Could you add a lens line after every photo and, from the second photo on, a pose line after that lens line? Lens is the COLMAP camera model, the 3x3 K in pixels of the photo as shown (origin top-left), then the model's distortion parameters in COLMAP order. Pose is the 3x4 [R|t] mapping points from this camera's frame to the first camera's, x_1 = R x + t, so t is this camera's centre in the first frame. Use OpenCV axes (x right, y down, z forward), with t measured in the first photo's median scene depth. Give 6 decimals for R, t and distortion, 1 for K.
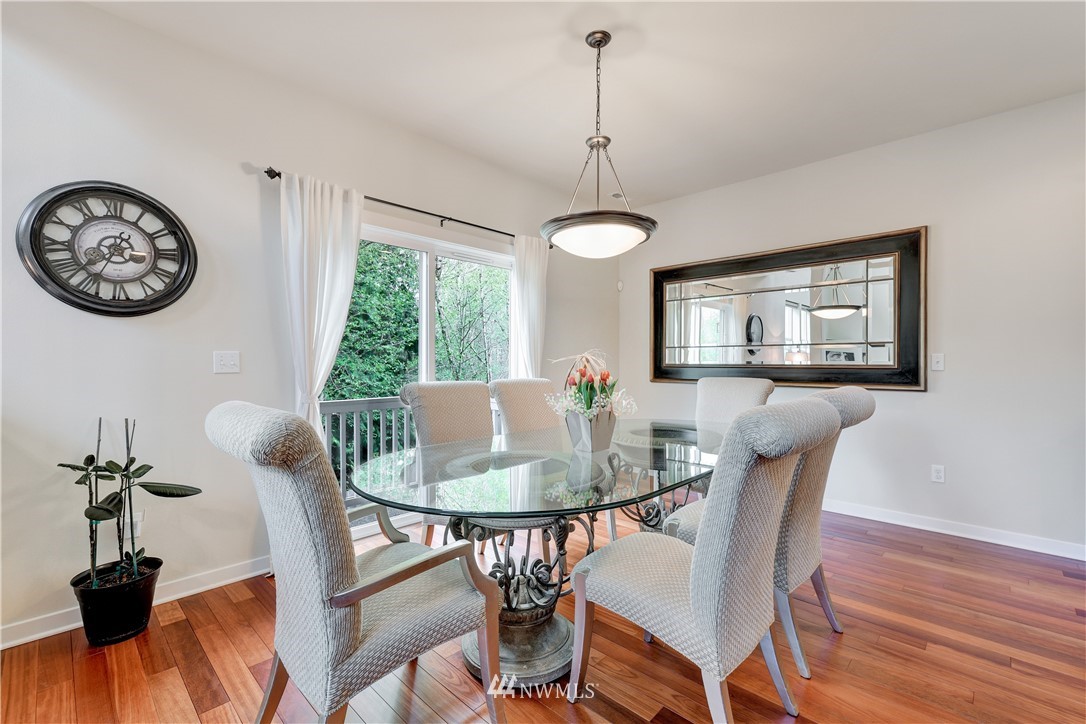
lens RADIAL K [[520.7, 0, 537.3], [0, 520.7, 361.8], [0, 0, 1]] dist [0.017377, 0.000026]
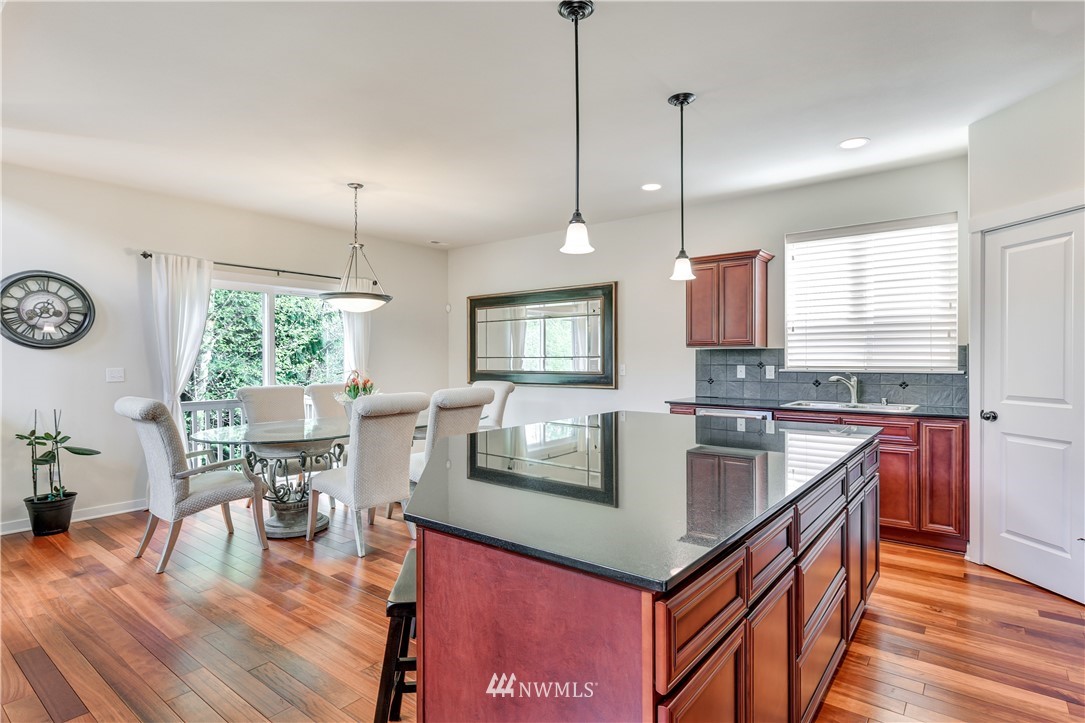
lens RADIAL K [[553.7, 0, 550.2], [0, 553.7, 365.9], [0, 0, 1]] dist [0.004697, 0.001371]
pose [[0.987273, -0.004722, 0.158966, 0.517751], [0.003596, 0.999966, 0.007371, -0.040927], [-0.158996, -0.006706, 0.987257, -1.022602]]
